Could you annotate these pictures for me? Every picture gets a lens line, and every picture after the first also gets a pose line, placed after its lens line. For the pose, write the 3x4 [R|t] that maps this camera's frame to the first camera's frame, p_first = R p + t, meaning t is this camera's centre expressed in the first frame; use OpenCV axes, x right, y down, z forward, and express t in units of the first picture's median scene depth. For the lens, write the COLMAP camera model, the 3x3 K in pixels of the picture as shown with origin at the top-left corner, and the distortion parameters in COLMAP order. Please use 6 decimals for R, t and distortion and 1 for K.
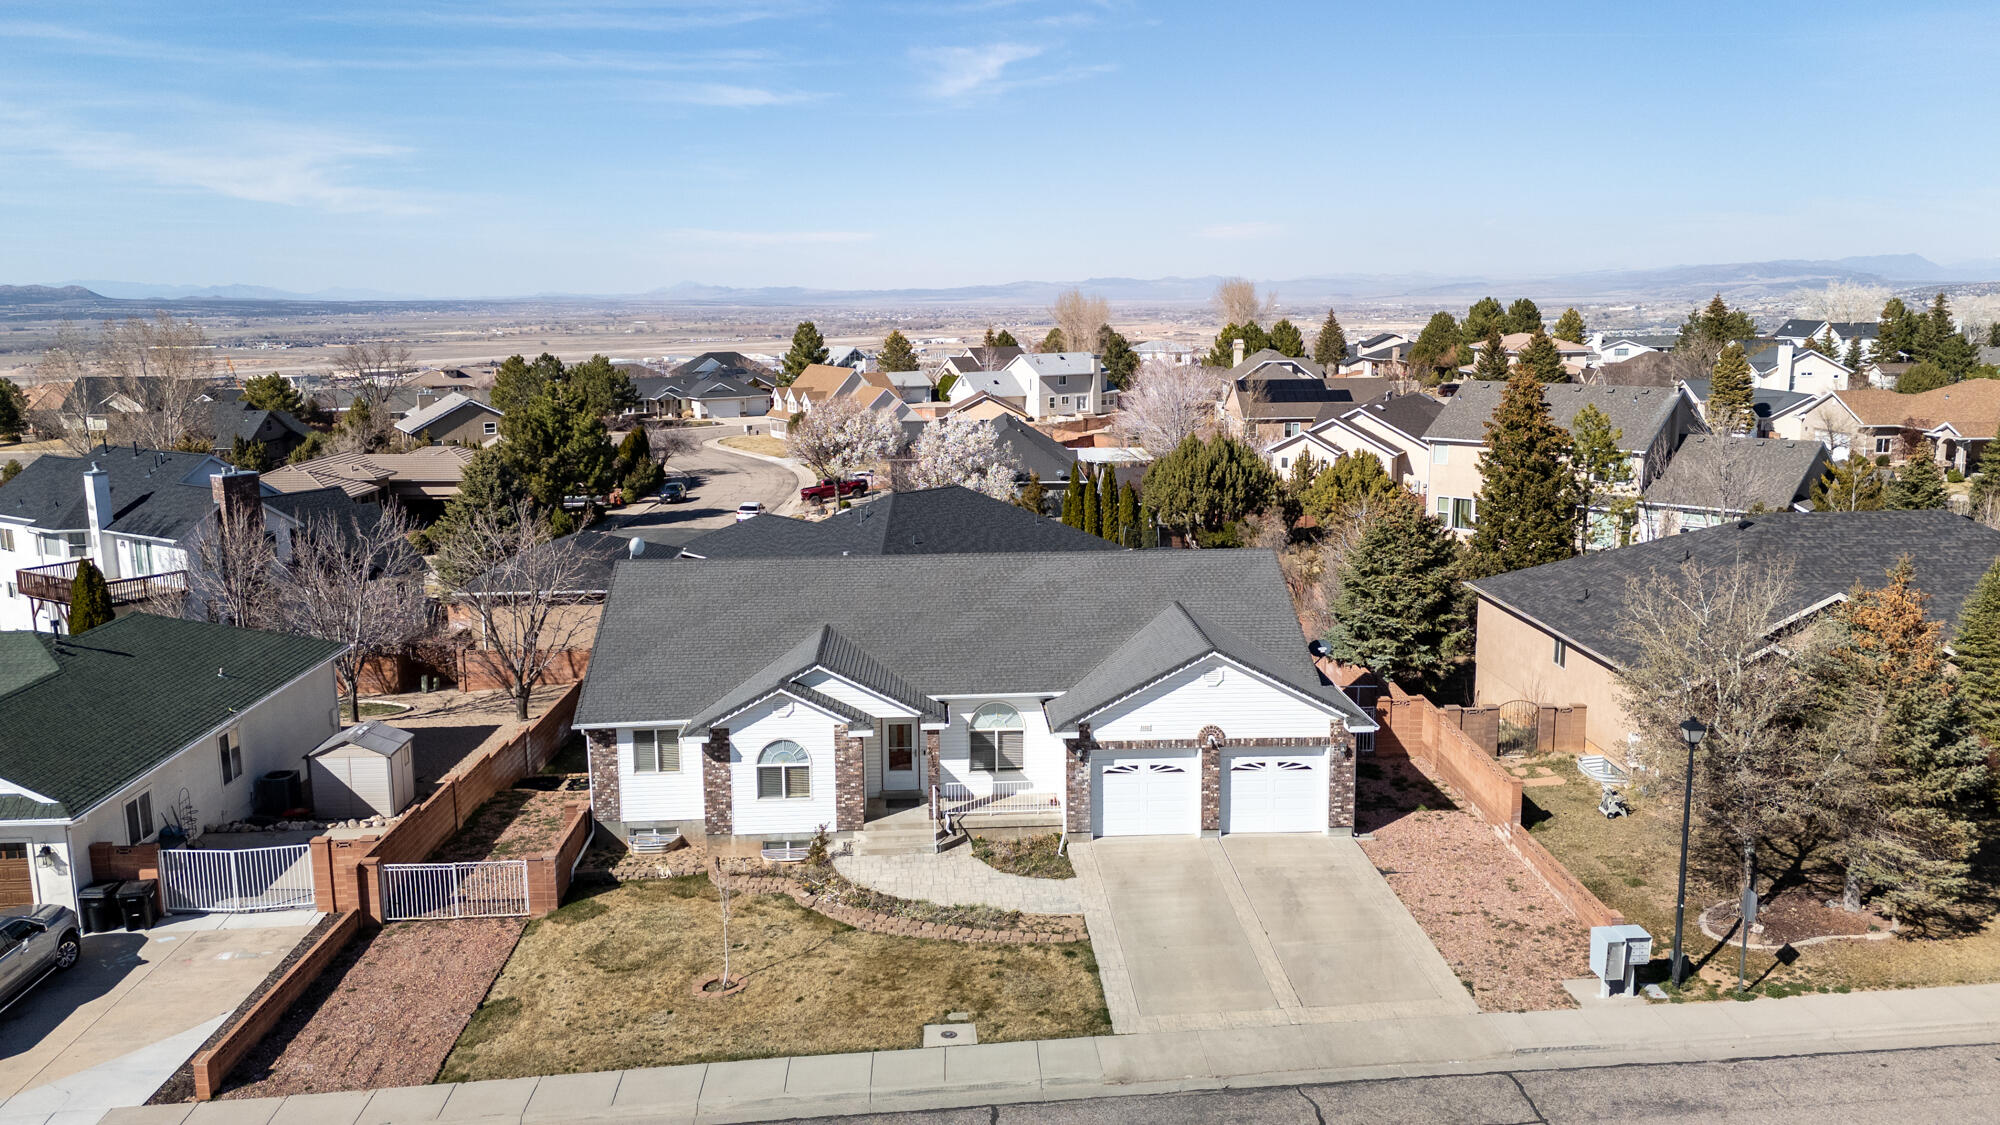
lens RADIAL K [[1460.4, 0, 1005.1], [0, 1460.4, 554.9], [0, 0, 1]] dist [0.092718, -0.099176]
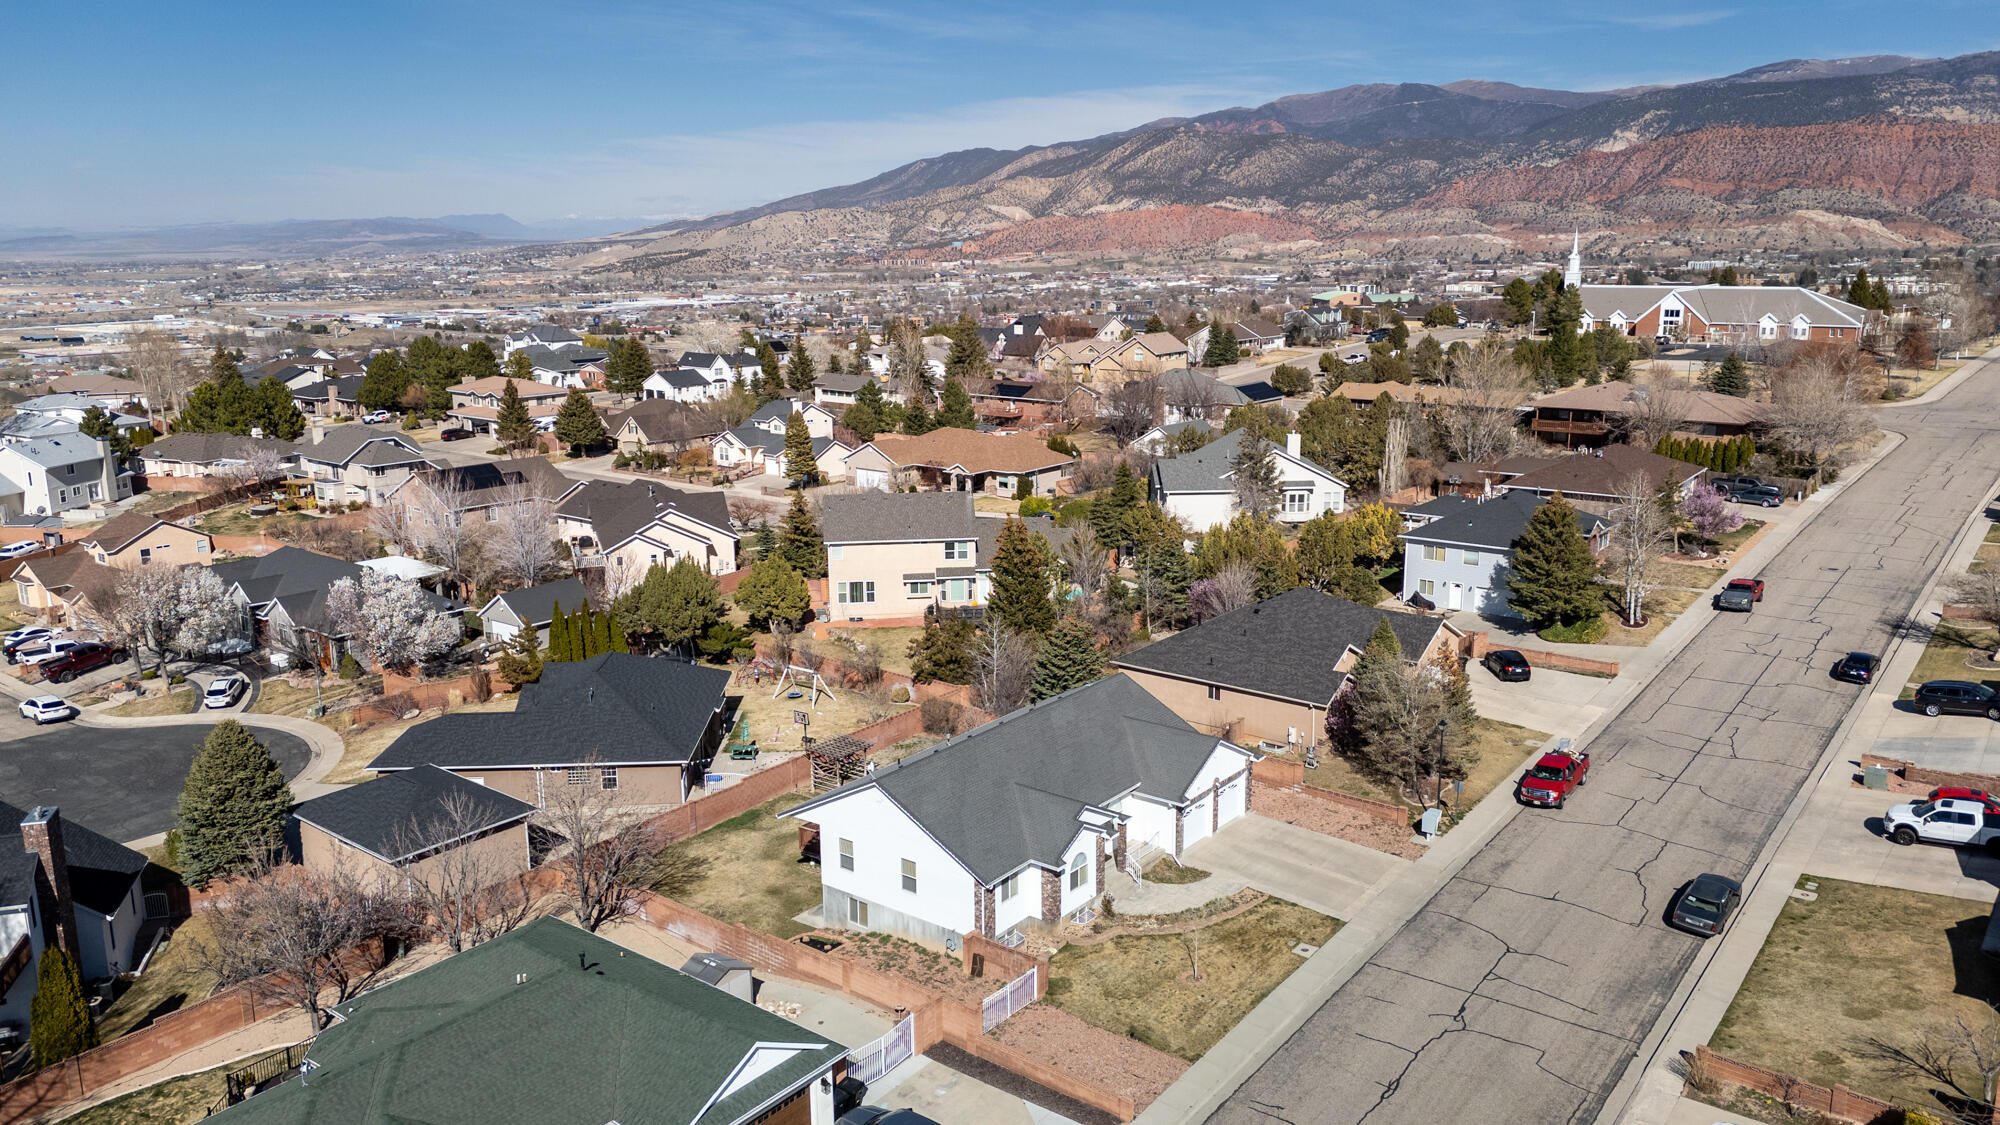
lens RADIAL K [[1460.4, 0, 1005.1], [0, 1460.4, 554.9], [0, 0, 1]] dist [0.092718, -0.099176]
pose [[0.650238, -0.161174, 0.742438, -1.388407], [0.138409, 0.986015, 0.092831, -0.380447], [-0.747017, 0.042397, 0.663452, -0.088676]]
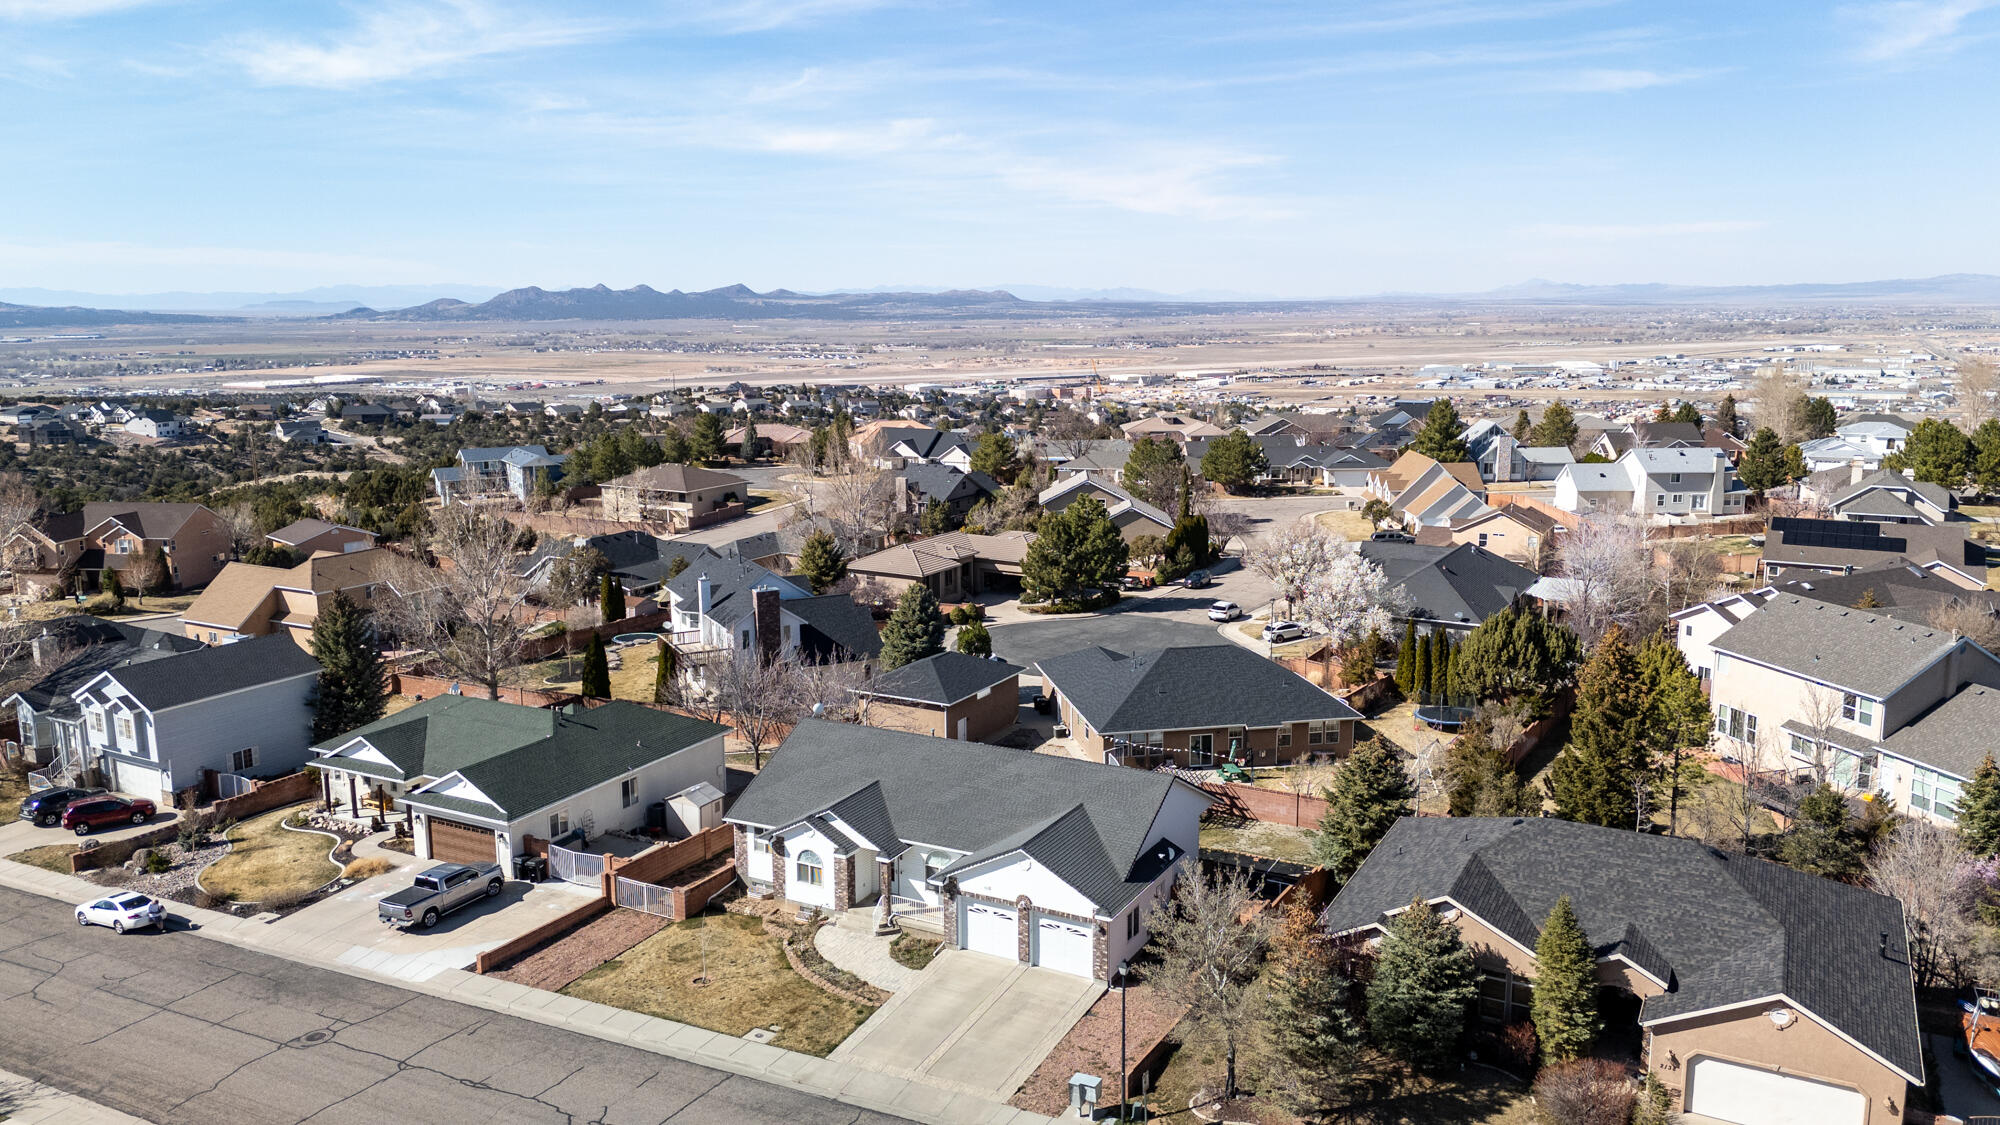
lens RADIAL K [[1460.4, 0, 1005.1], [0, 1460.4, 554.9], [0, 0, 1]] dist [0.092718, -0.099176]
pose [[0.853056, 0.093583, -0.513360, 0.866560], [-0.093059, 0.995300, 0.026801, -0.276284], [0.513455, 0.024910, 0.857755, -0.352975]]
